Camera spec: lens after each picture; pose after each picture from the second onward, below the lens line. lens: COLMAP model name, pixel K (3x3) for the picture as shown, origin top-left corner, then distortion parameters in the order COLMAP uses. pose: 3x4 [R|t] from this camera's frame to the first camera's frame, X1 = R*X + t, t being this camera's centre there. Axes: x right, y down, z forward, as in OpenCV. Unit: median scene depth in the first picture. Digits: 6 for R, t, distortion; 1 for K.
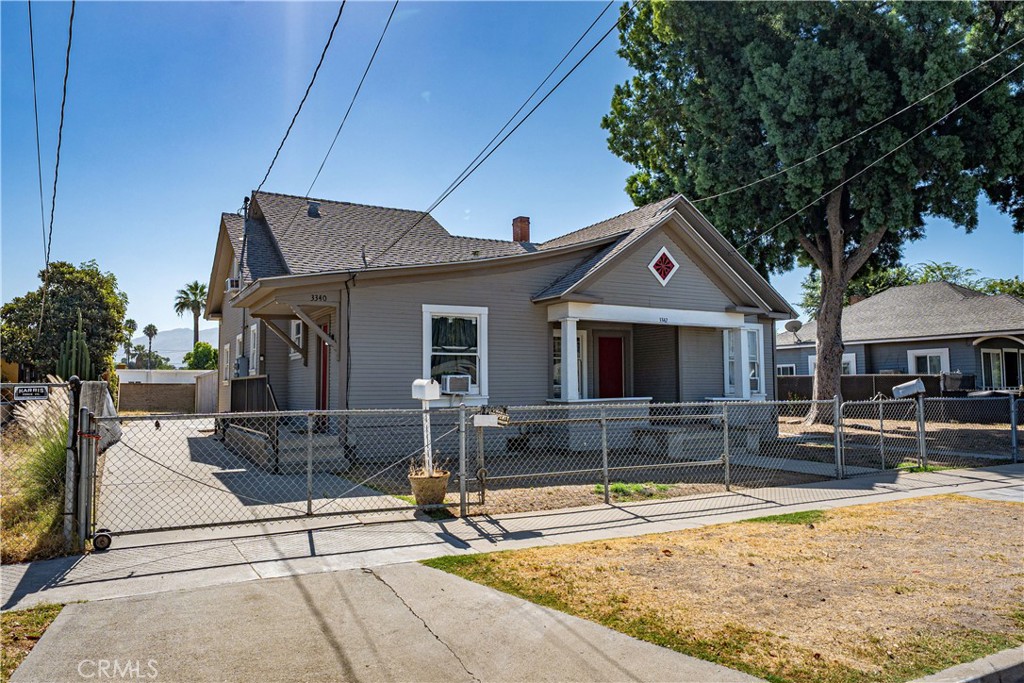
lens RADIAL K [[715.6, 0, 508.2], [0, 715.6, 343.2], [0, 0, 1]] dist [0.004145, 0.004955]
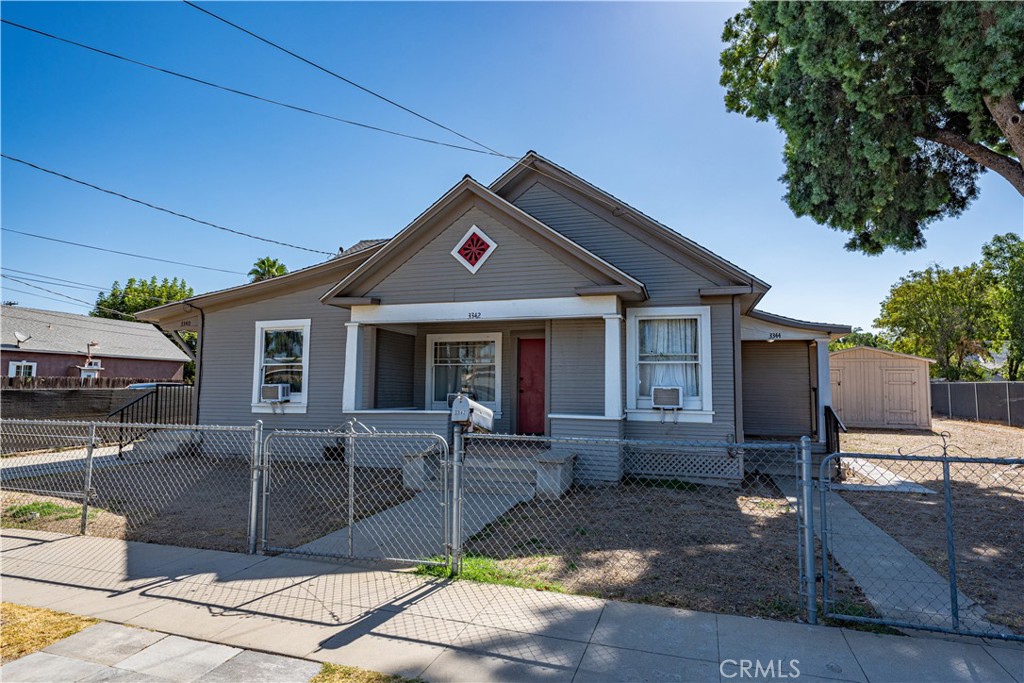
lens RADIAL K [[569.5, 0, 512.0], [0, 569.5, 341.5], [0, 0, 1]] dist [0.001082, -0.000435]
pose [[0.685571, -0.050215, -0.726272, 0.602284], [0.036785, 0.998733, -0.034330, 0.017404], [0.727076, -0.003180, 0.686550, 0.499823]]
